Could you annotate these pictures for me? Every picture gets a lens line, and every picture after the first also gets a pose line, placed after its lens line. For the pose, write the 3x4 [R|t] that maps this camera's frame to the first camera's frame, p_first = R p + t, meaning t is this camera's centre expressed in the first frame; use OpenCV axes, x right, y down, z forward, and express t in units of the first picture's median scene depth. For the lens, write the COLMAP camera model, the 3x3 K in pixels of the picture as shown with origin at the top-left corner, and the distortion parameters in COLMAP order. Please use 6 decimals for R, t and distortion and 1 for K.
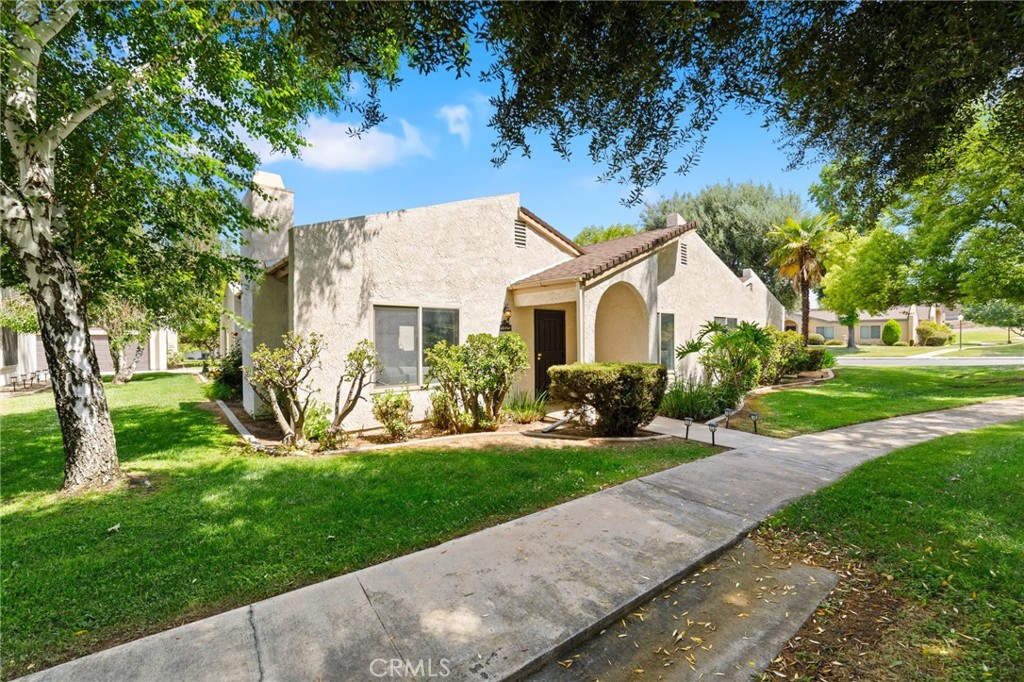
lens RADIAL K [[413.2, 0, 512.4], [0, 413.2, 332.0], [0, 0, 1]] dist [0.002233, 0.000649]
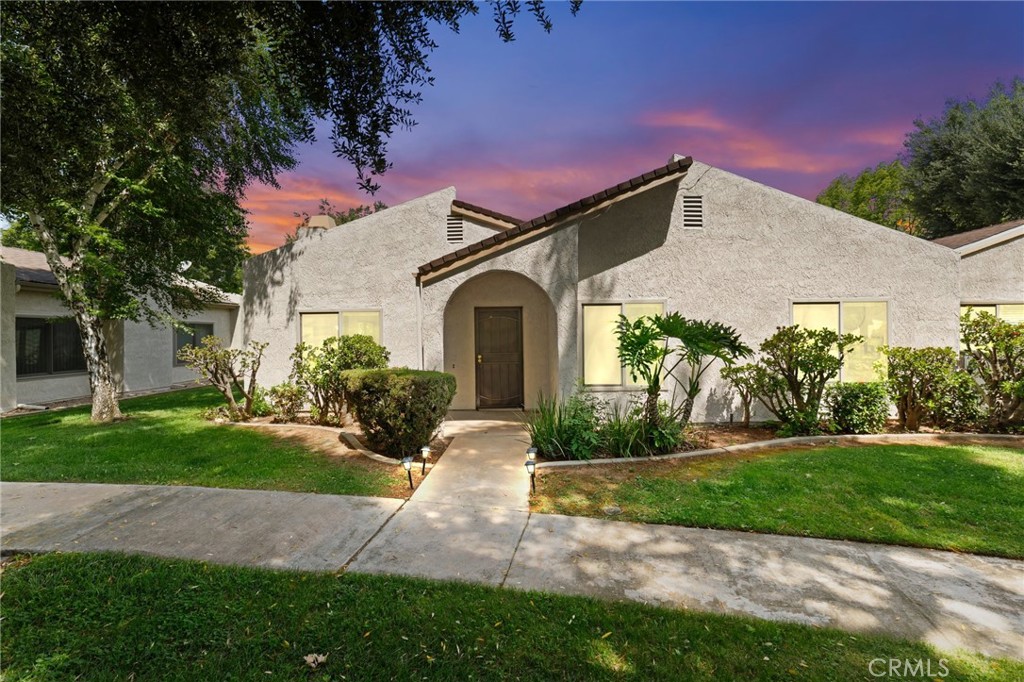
lens RADIAL K [[420.1, 0, 514.7], [0, 420.1, 329.3], [0, 0, 1]] dist [0.000044, 0.006661]
pose [[0.732387, 0.000668, -0.680888, 0.931191], [-0.003739, 0.999988, -0.003041, -0.009206], [0.680878, 0.004772, 0.732381, 0.480084]]
